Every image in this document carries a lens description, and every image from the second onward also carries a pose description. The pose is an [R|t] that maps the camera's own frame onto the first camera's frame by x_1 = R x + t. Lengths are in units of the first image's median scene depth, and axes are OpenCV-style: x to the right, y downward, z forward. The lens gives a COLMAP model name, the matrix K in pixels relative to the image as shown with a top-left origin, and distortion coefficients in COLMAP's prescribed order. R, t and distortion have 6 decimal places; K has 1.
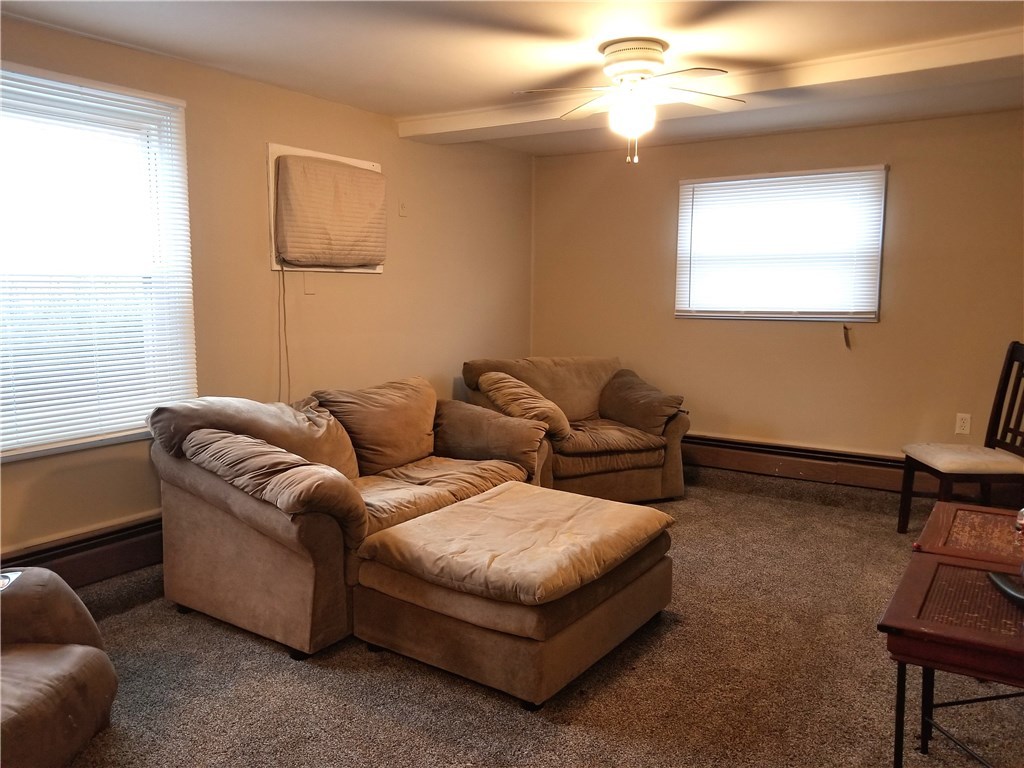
lens RADIAL K [[805.4, 0, 510.2], [0, 805.4, 380.7], [0, 0, 1]] dist [0.006552, 0.003861]
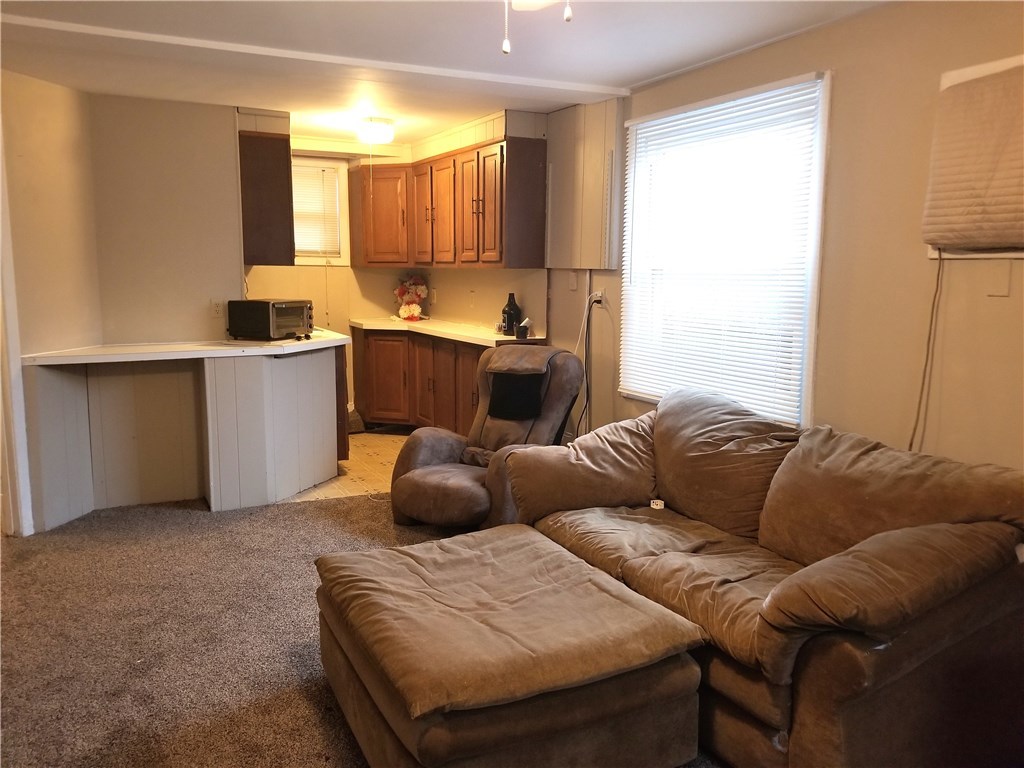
lens RADIAL K [[805.4, 0, 510.4], [0, 805.4, 388.0], [0, 0, 1]] dist [0.006552, 0.003861]
pose [[-0.491011, 0.123649, -0.862333, 0.496284], [-0.112038, 0.972692, 0.203268, -0.128301], [0.863919, 0.196421, -0.463749, 1.024394]]
